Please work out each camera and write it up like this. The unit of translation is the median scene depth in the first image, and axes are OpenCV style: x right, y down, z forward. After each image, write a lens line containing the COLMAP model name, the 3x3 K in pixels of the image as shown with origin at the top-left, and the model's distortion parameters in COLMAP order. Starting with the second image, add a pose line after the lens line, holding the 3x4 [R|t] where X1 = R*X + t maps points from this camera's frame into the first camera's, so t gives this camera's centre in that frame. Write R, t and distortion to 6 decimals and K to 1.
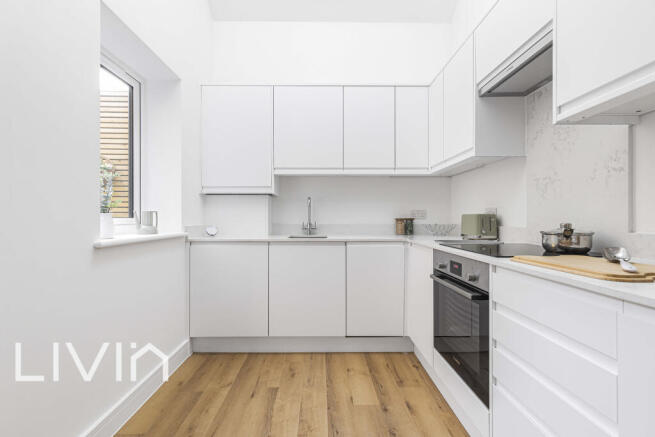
lens RADIAL K [[295.9, 0, 327.5], [0, 295.9, 218.5], [0, 0, 1]] dist [-0.000140, 0.000055]
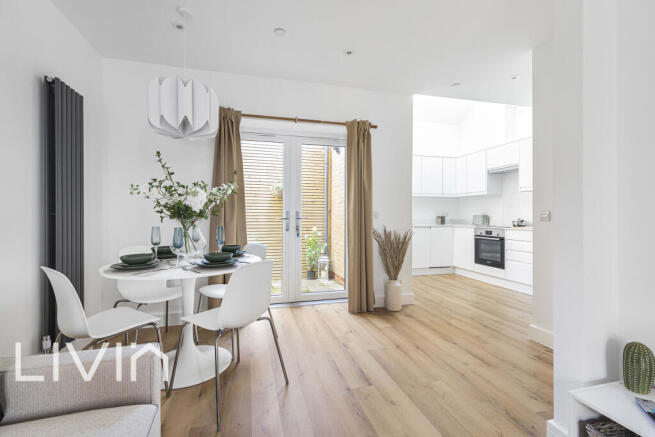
lens RADIAL K [[295.1, 0, 328.7], [0, 295.1, 214.1], [0, 0, 1]] dist [0.000996, 0.000025]
pose [[0.965228, -0.002877, 0.261393, -1.317042], [0.004422, 0.999976, -0.005320, -0.011448], [-0.261371, 0.006291, 0.965218, -1.023568]]
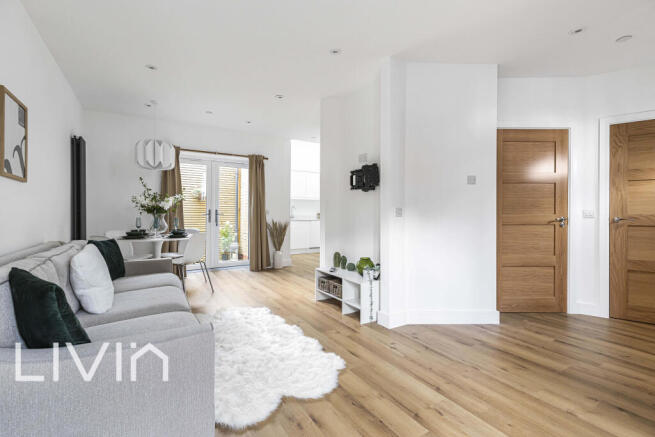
lens RADIAL K [[295.1, 0, 328.7], [0, 295.1, 214.1], [0, 0, 1]] dist [0.000996, 0.000025]
pose [[0.849383, -0.006059, 0.527743, -1.696293], [0.005336, 0.999982, 0.002892, 0.005173], [-0.527751, 0.000360, 0.849399, -2.545265]]
